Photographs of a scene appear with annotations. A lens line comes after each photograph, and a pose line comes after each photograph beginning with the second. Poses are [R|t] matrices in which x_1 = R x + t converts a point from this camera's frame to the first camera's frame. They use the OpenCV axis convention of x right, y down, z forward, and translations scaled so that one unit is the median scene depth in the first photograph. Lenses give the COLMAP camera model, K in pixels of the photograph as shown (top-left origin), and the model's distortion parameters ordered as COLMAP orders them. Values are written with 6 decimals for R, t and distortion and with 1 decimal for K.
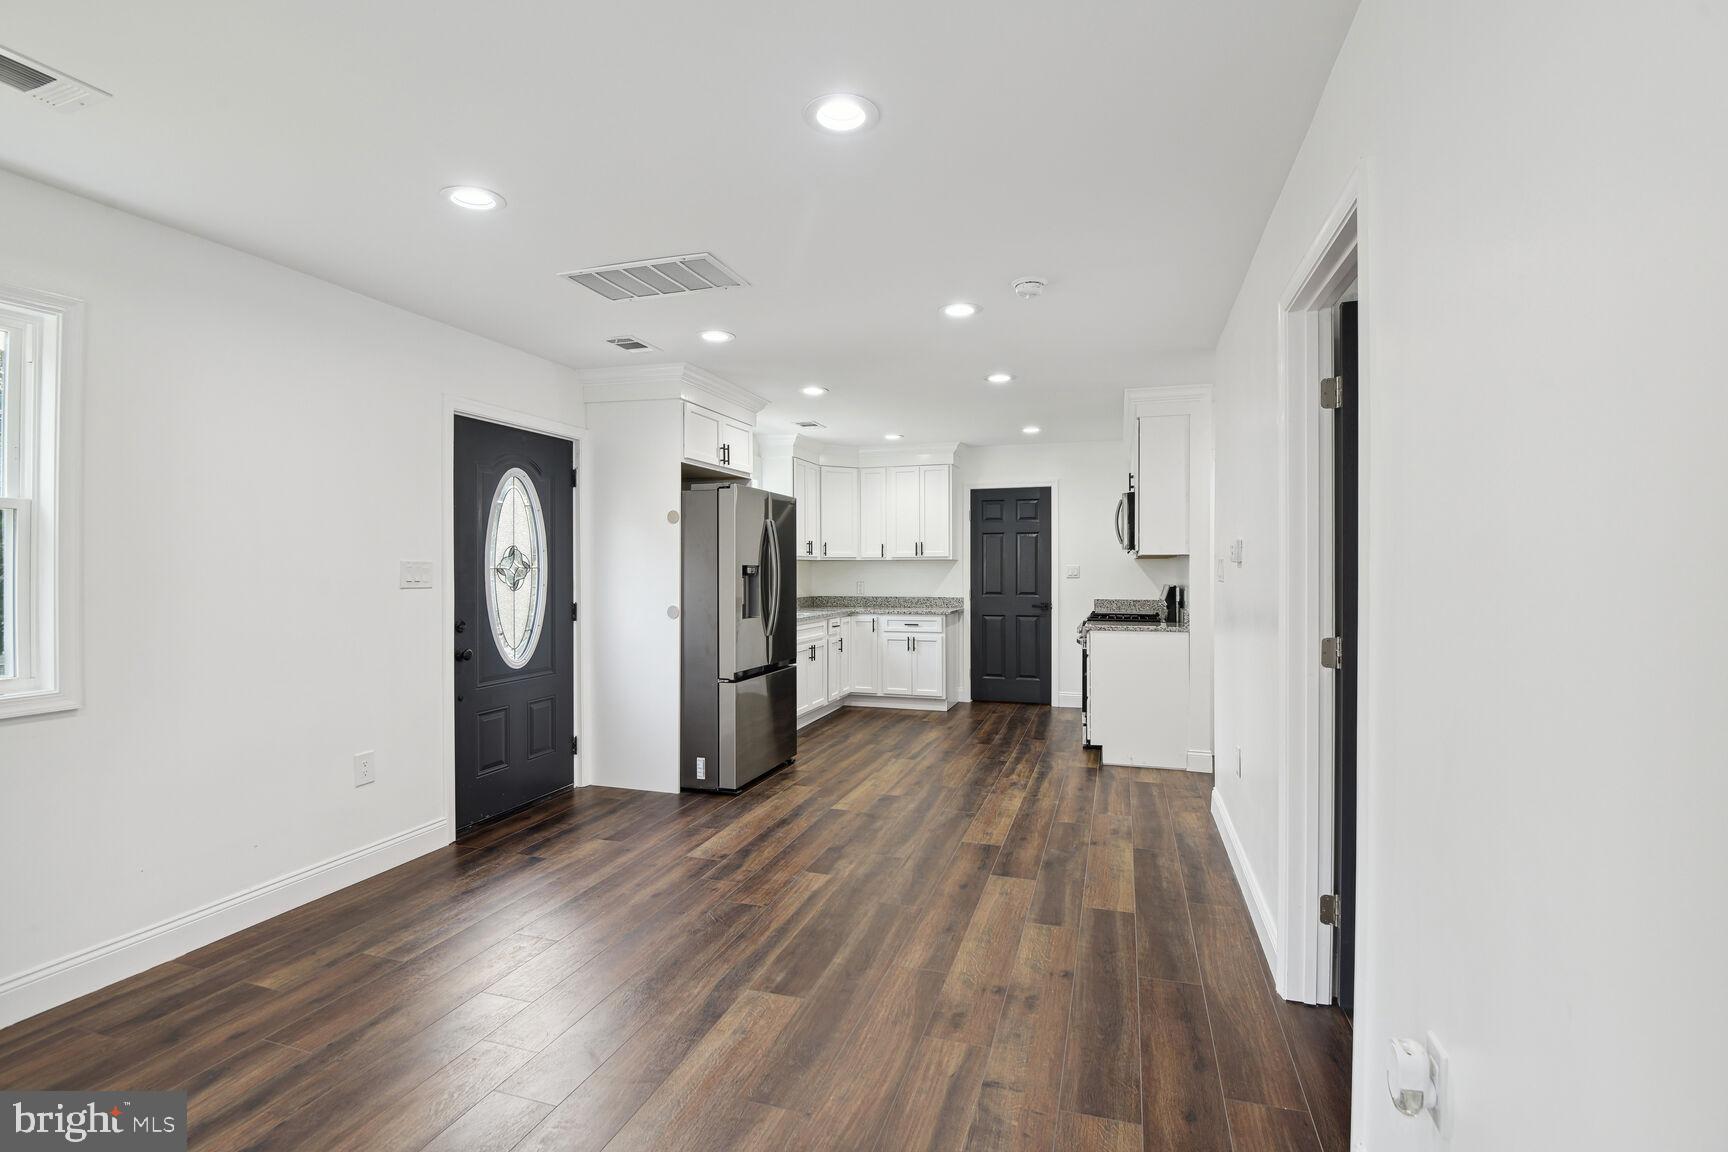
lens RADIAL K [[807.4, 0, 867.7], [0, 807.4, 554.4], [0, 0, 1]] dist [0.001161, -0.010552]
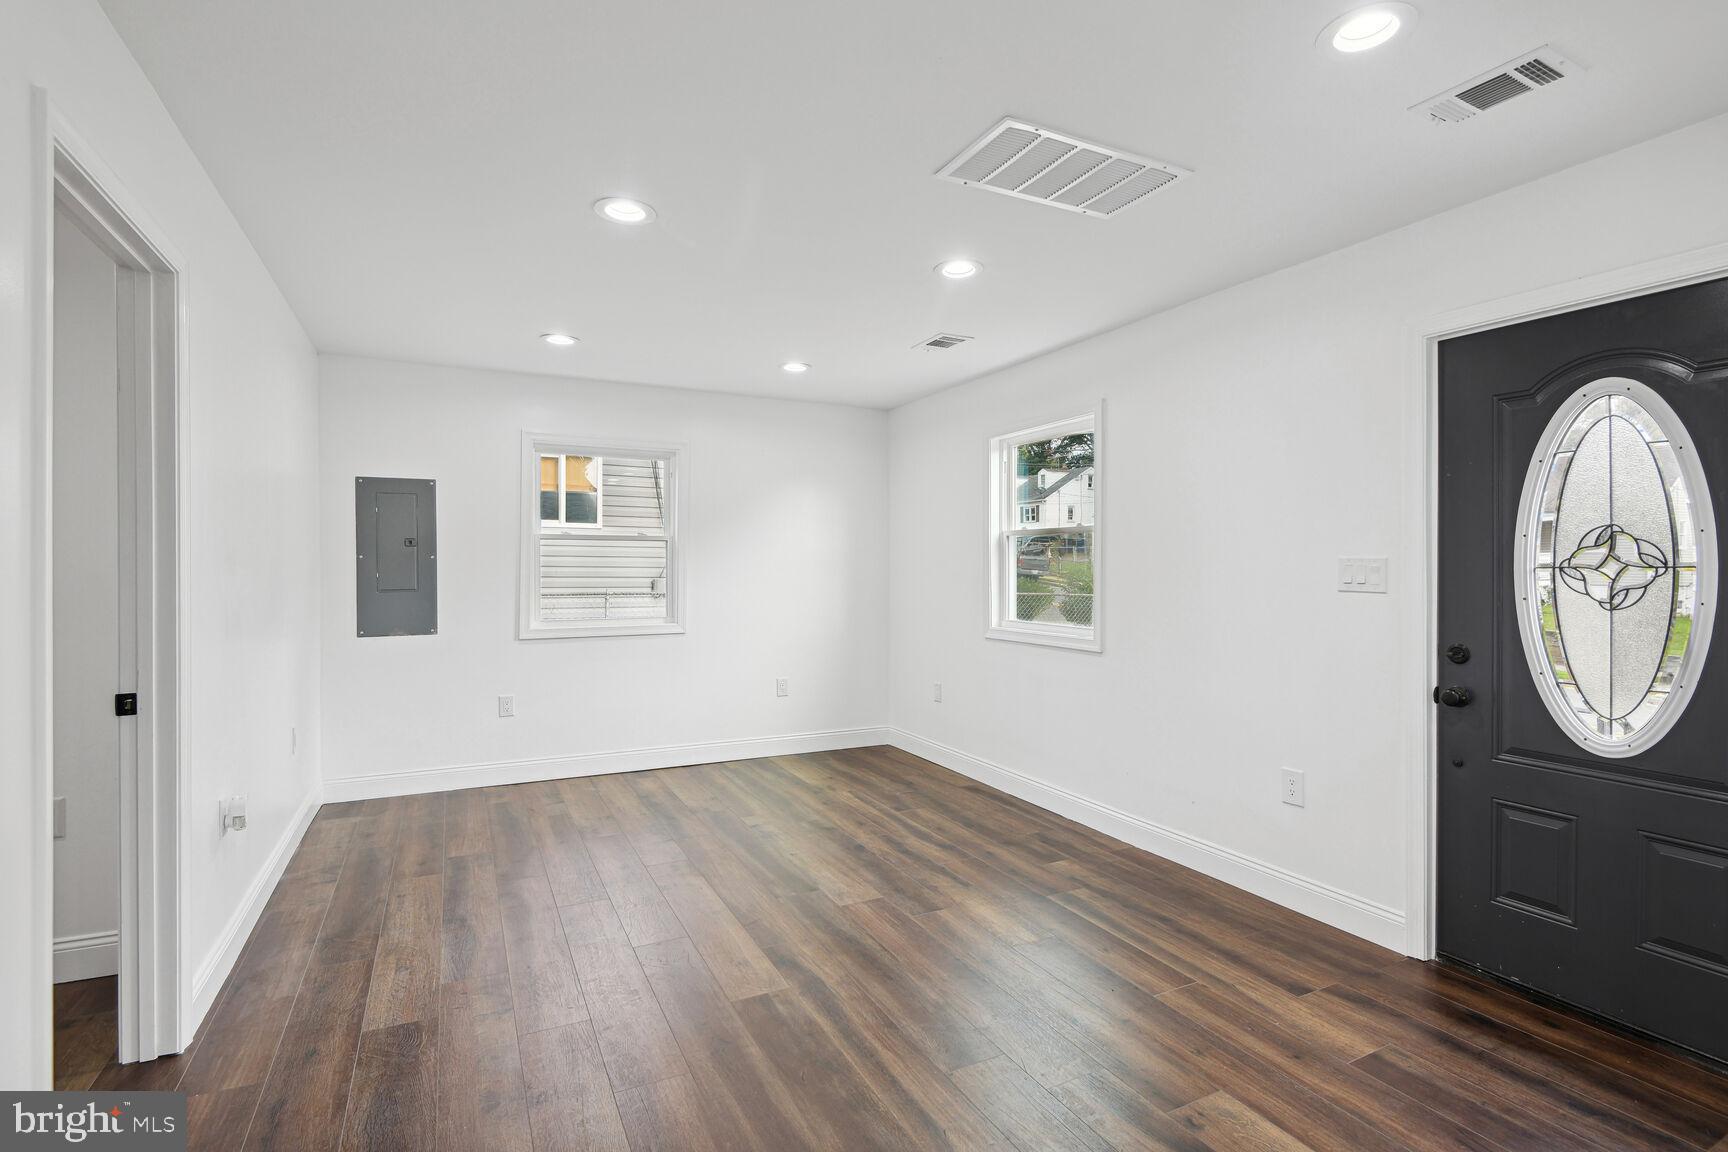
lens RADIAL K [[807.4, 0, 858.1], [0, 807.4, 563.3], [0, 0, 1]] dist [0.001161, -0.010552]
pose [[-0.717176, -0.005750, -0.696868, 0.288219], [0.005696, 0.999884, -0.014113, 0.019596], [0.696869, -0.014091, -0.717060, 1.057705]]
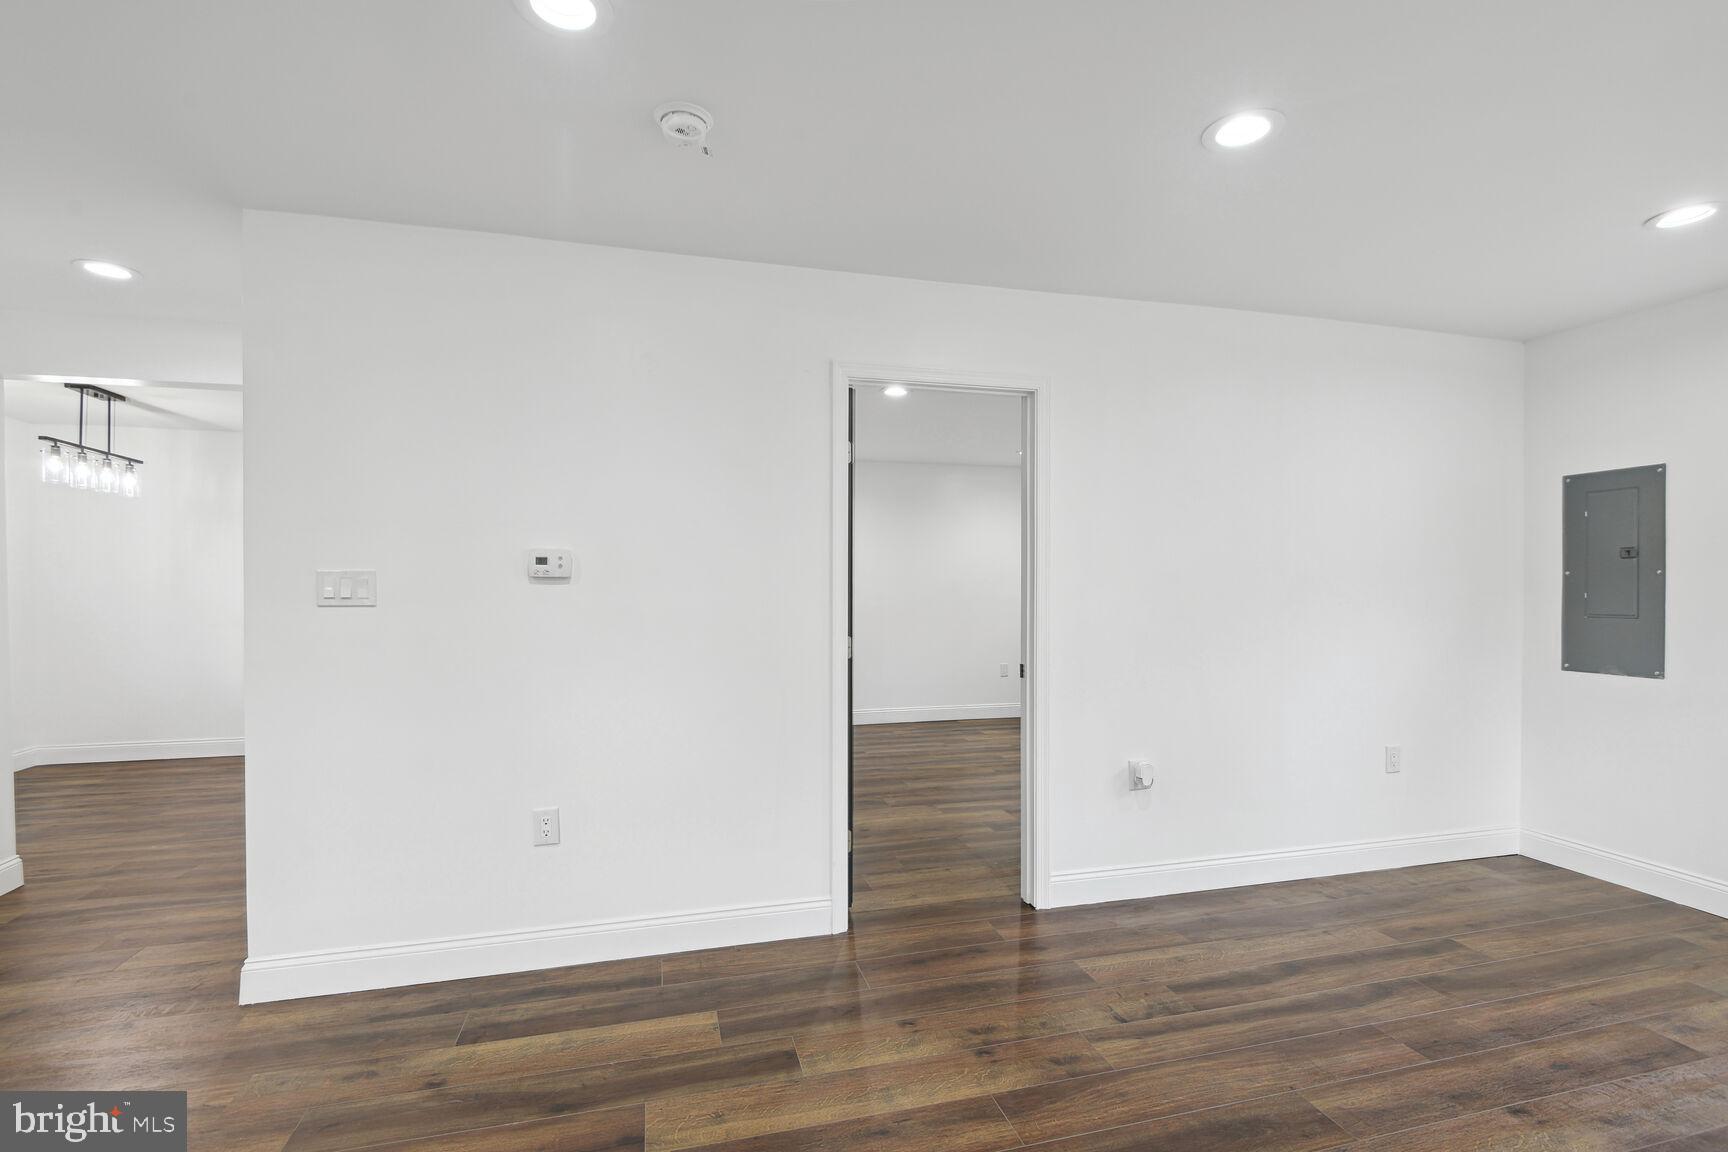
lens RADIAL K [[807.4, 0, 855.2], [0, 807.4, 586.2], [0, 0, 1]] dist [0.001161, -0.010552]
pose [[-0.545397, -0.000195, 0.838178, -0.301215], [-0.008268, 0.999953, -0.005148, 0.017507], [-0.838137, -0.009737, -0.545373, 0.956738]]
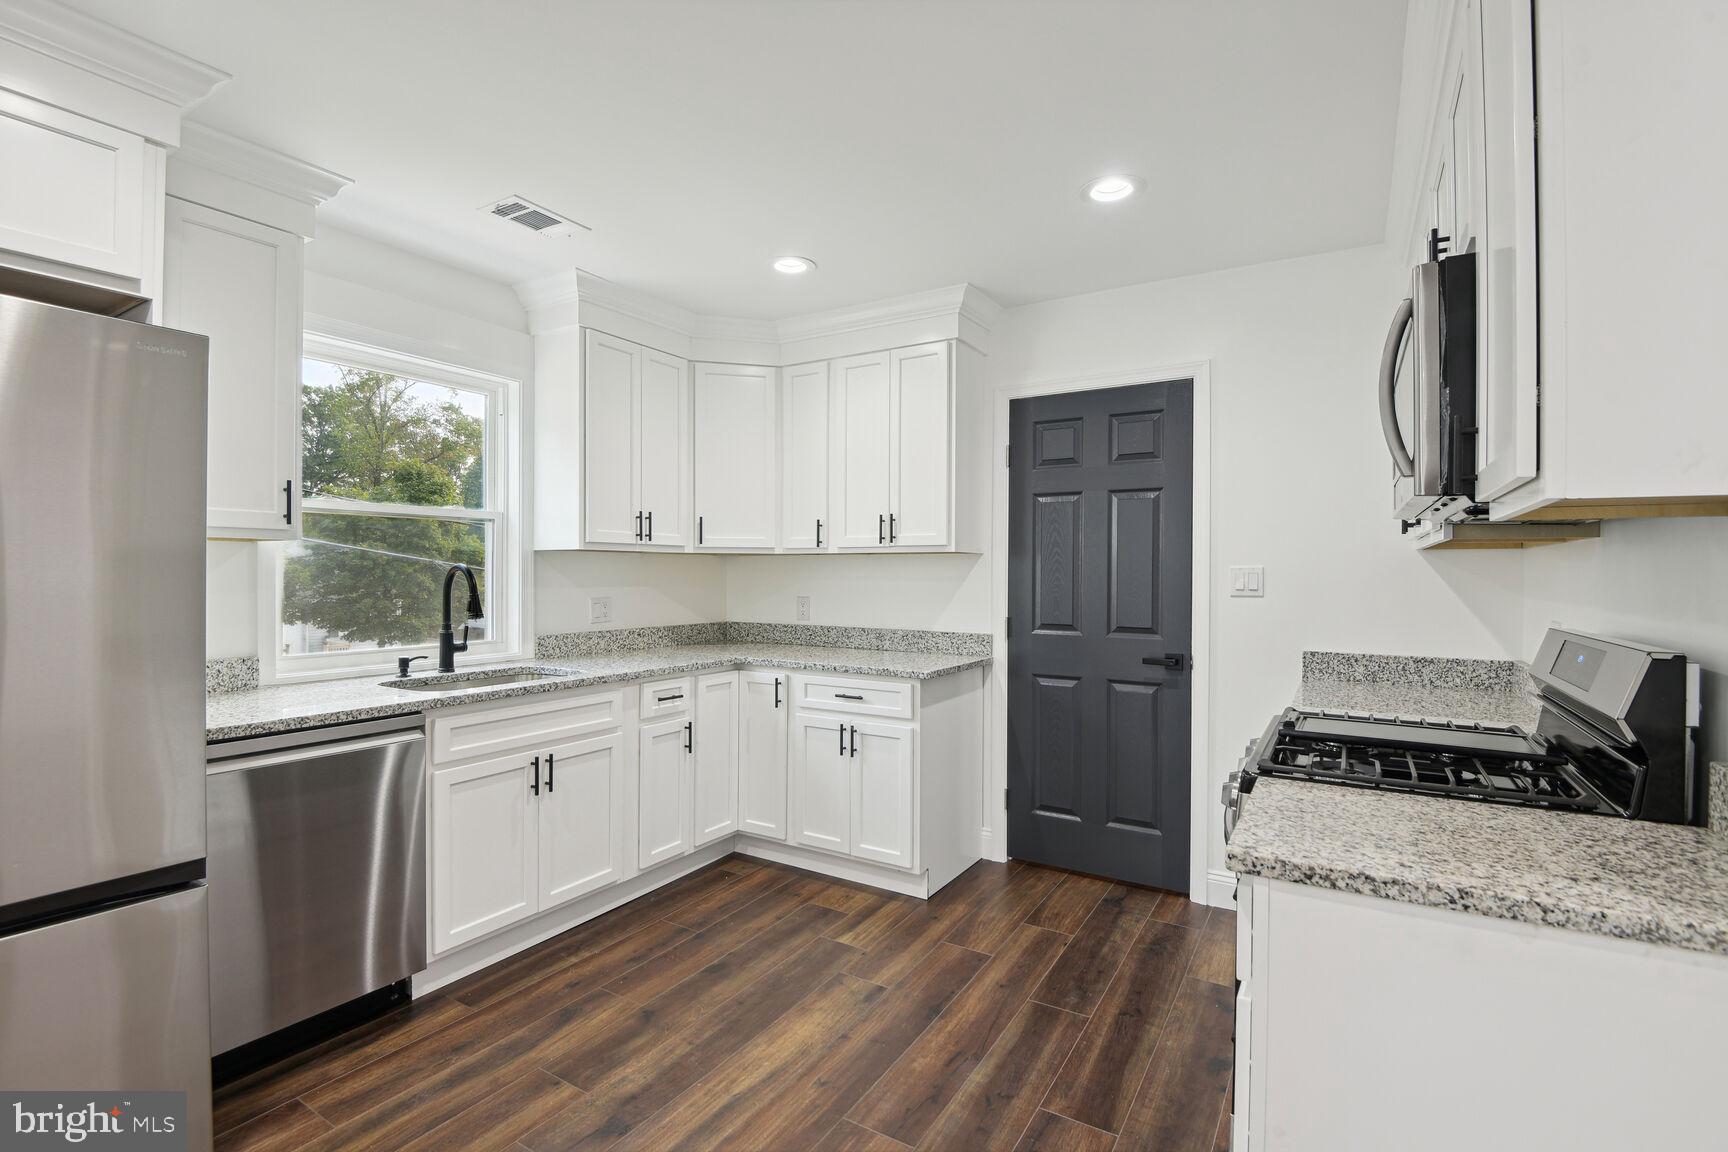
lens RADIAL K [[807.4, 0, 869.9], [0, 807.4, 572.1], [0, 0, 1]] dist [0.001161, -0.010552]
pose [[0.970594, 0.006553, -0.240632, 0.294842], [-0.001573, 0.999781, 0.020881, 0.014900], [0.240716, -0.019888, 0.970392, 0.982636]]
